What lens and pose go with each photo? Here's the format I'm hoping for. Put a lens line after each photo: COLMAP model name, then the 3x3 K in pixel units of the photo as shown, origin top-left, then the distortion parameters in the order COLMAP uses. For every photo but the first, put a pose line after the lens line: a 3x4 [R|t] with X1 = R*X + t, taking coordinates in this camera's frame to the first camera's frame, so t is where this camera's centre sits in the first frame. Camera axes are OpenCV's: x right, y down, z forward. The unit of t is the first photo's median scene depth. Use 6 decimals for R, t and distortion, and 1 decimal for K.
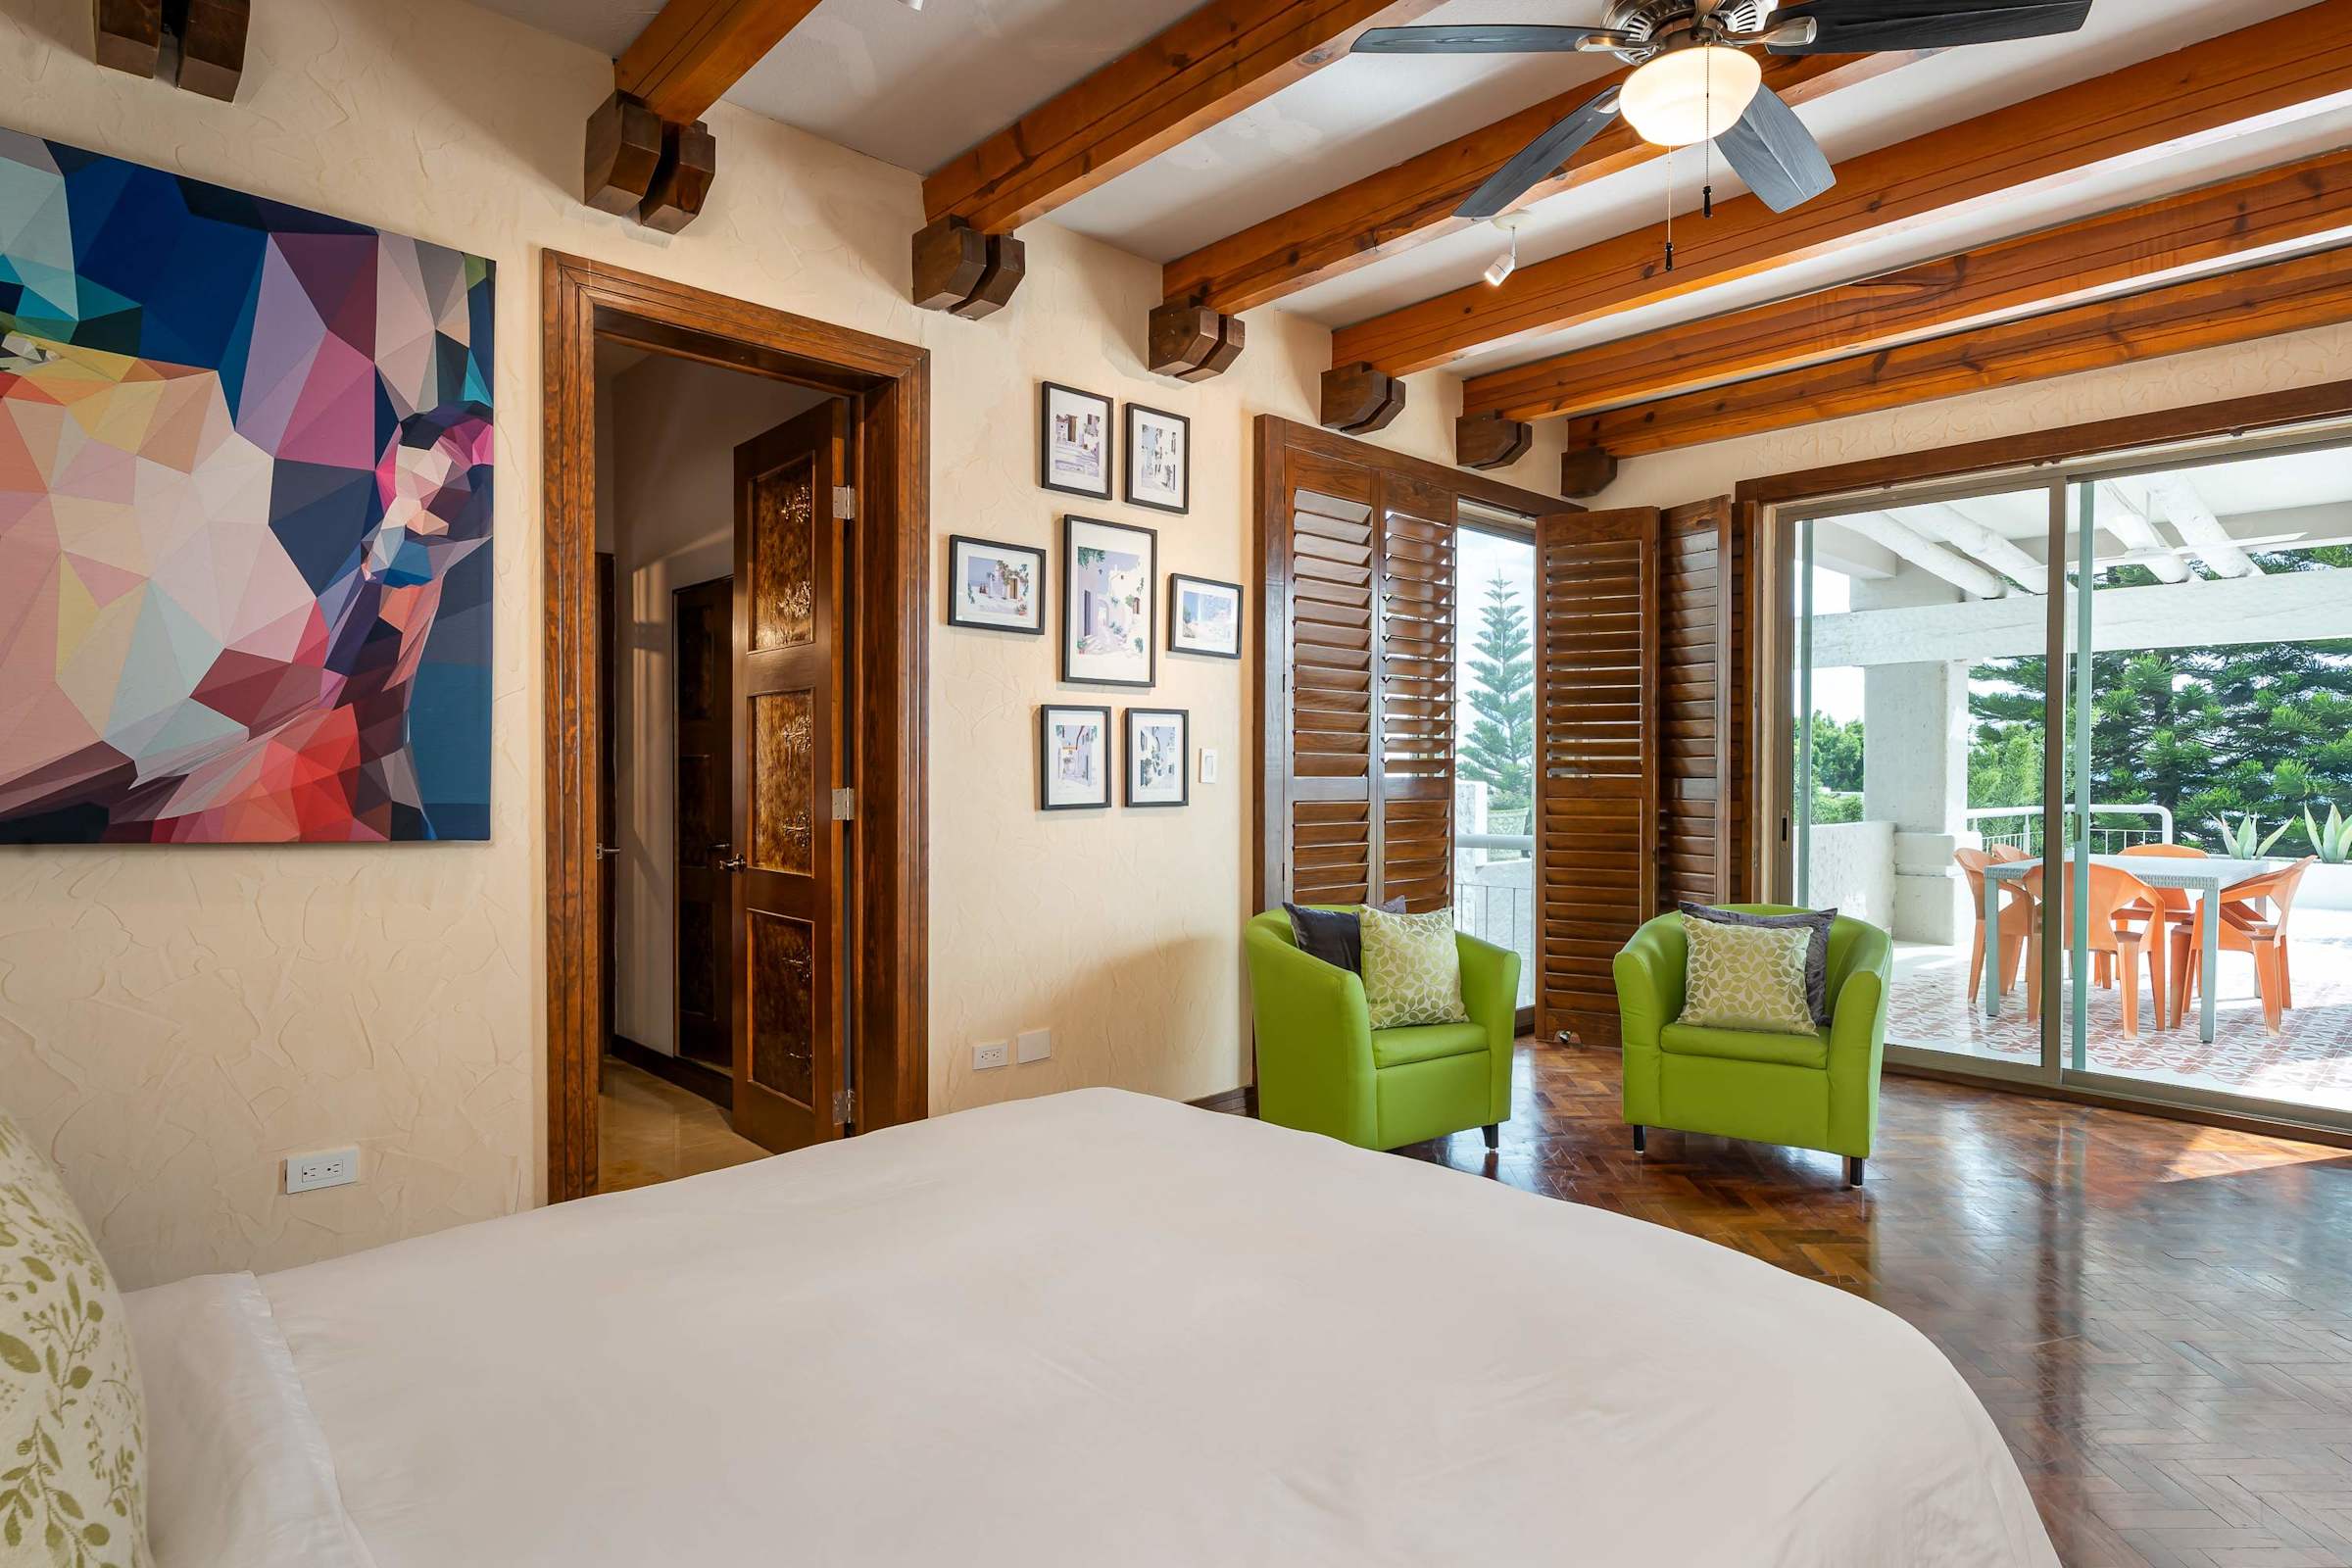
lens RADIAL K [[1274.2, 0, 1168.2], [0, 1274.2, 783.2], [0, 0, 1]] dist [-0.005919, -0.000998]
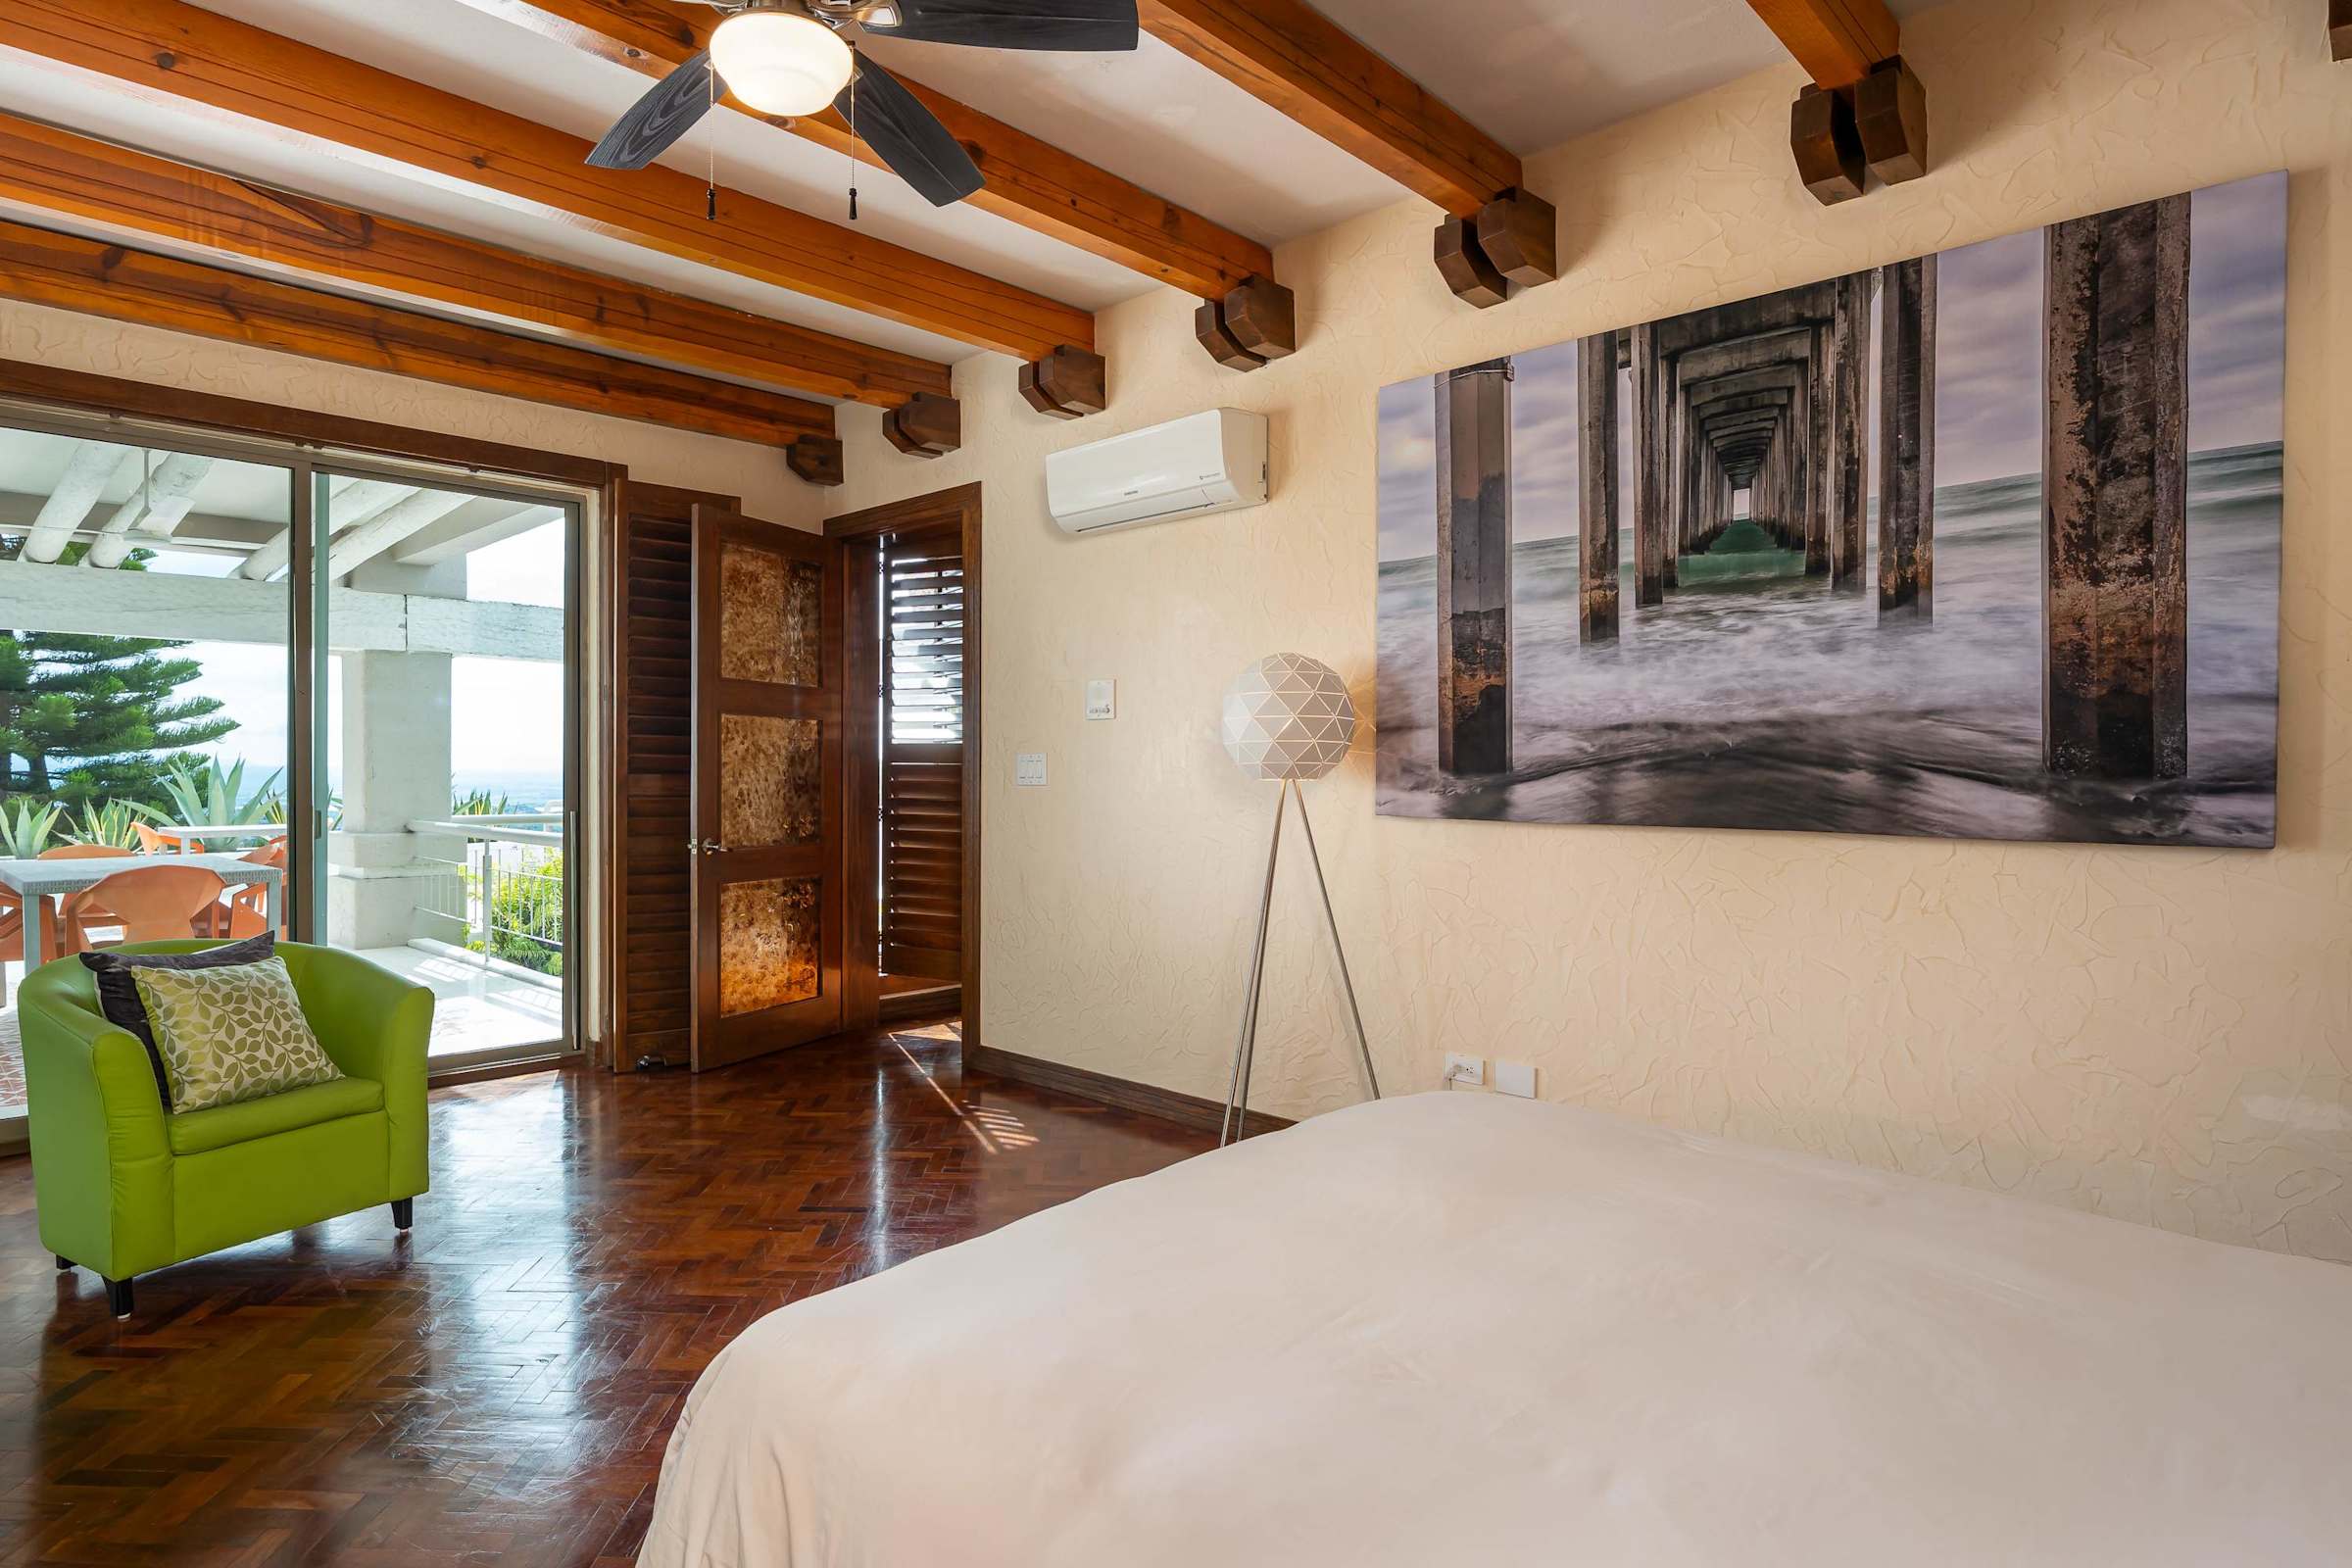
lens RADIAL K [[1274.2, 0, 1168.0], [0, 1274.2, 780.2], [0, 0, 1]] dist [-0.005919, -0.000998]
pose [[-0.056834, -0.007008, 0.998359, -0.316005], [0.005041, 0.999961, 0.007306, -0.003457], [-0.998371, 0.005448, -0.056797, 0.426409]]
